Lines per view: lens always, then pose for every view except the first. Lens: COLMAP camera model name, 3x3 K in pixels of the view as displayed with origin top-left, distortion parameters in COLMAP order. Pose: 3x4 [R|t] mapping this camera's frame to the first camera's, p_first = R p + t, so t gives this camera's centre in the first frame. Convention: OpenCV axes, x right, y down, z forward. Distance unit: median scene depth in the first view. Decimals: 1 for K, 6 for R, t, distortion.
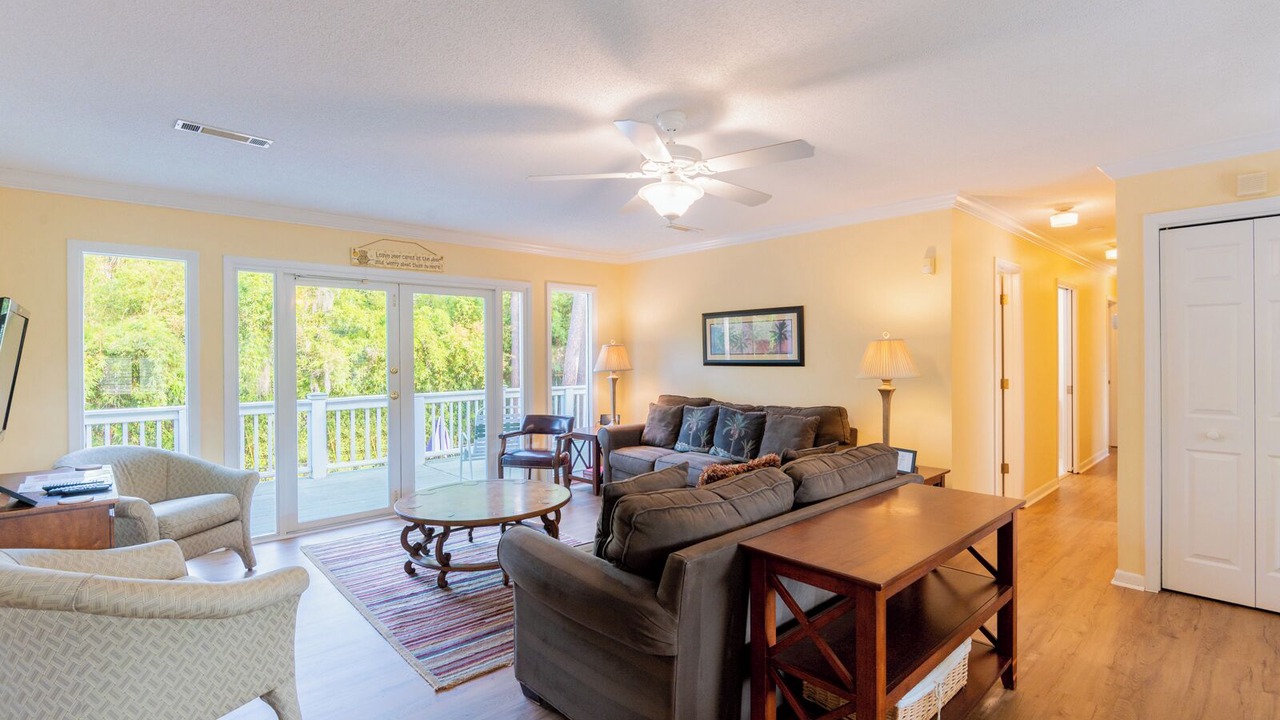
lens RADIAL K [[588.0, 0, 640.0], [0, 588.0, 357.3], [0, 0, 1]] dist [-0.001250, -0.000330]
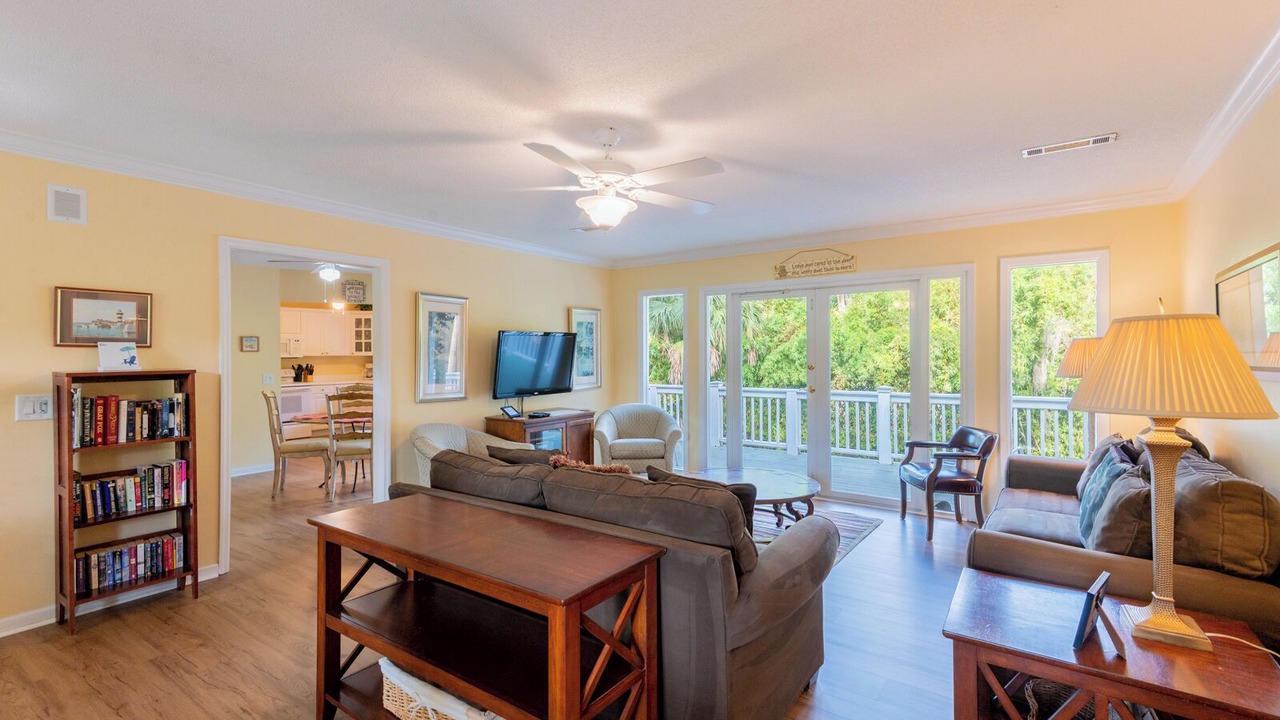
lens RADIAL K [[588.0, 0, 640.2], [0, 588.0, 354.2], [0, 0, 1]] dist [-0.001250, -0.000330]
pose [[0.209215, -0.007426, -0.977841, 0.602818], [-0.004336, 0.999954, -0.008522, 0.010217], [0.977860, 0.006023, 0.209174, 0.436863]]
